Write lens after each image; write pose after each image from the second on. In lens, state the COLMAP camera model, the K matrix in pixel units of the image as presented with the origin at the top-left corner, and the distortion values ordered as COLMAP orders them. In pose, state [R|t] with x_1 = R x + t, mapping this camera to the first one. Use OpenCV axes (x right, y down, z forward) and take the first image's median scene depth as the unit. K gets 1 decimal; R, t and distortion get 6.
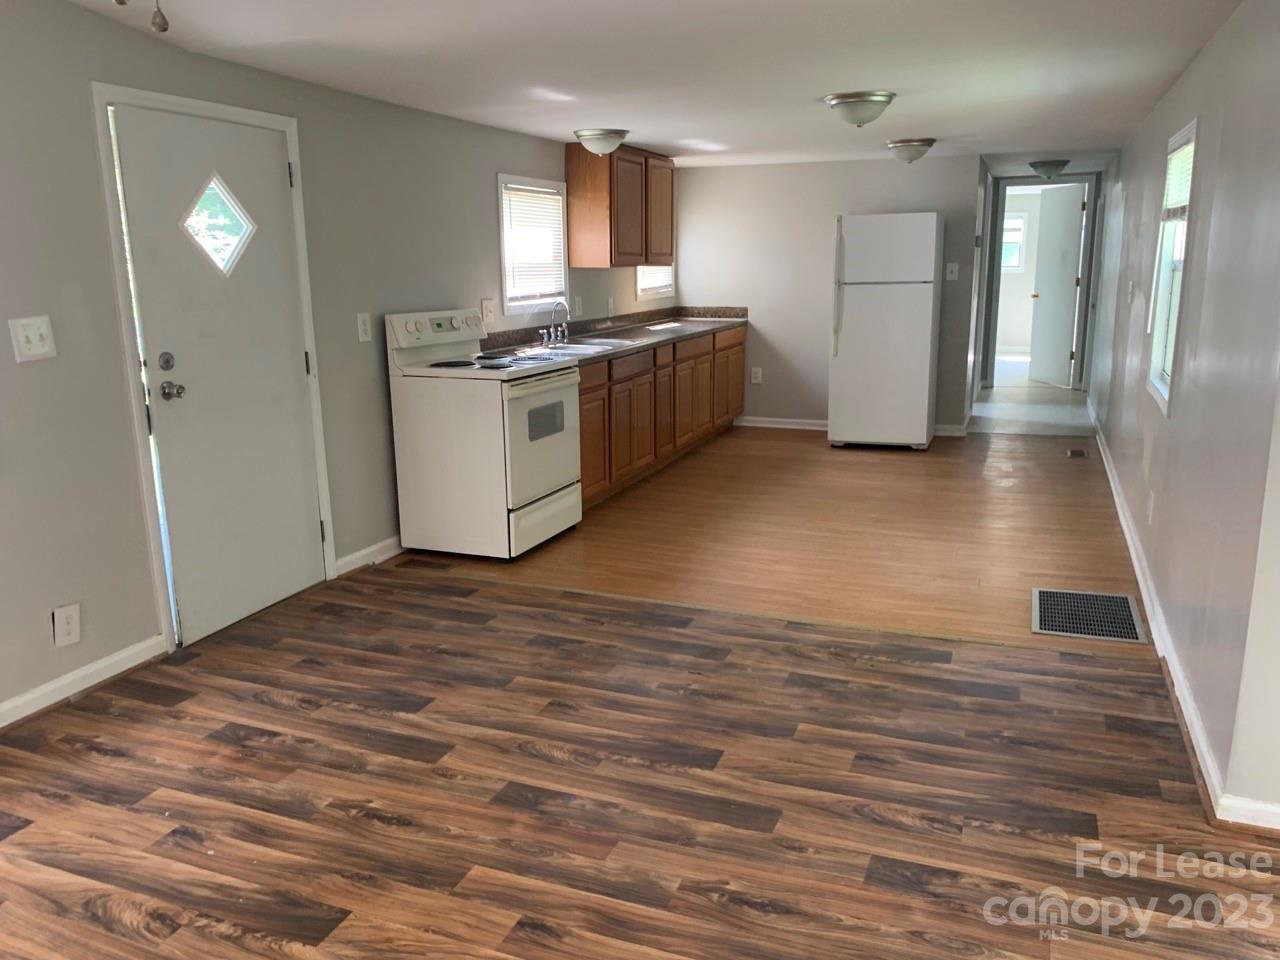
lens RADIAL K [[969.6, 0, 643.0], [0, 969.6, 480.8], [0, 0, 1]] dist [0.008425, 0.002948]
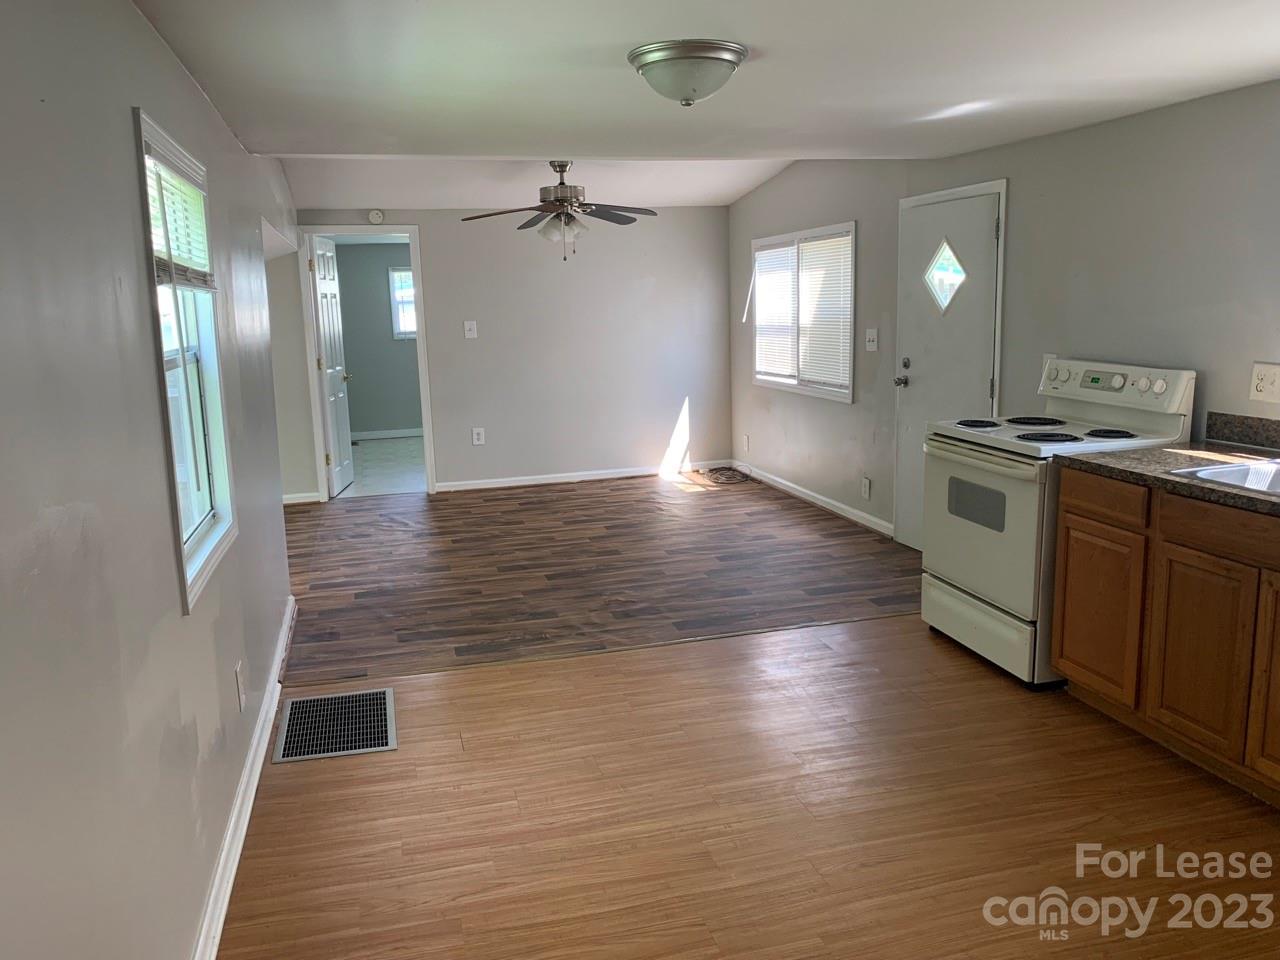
lens RADIAL K [[969.6, 0, 640.2], [0, 969.6, 475.8], [0, 0, 1]] dist [0.008425, 0.002948]
pose [[-0.796774, 0.137471, -0.588432, 0.834235], [-0.100973, 0.929800, 0.353945, -0.479121], [0.595781, 0.341429, -0.726960, 1.990368]]
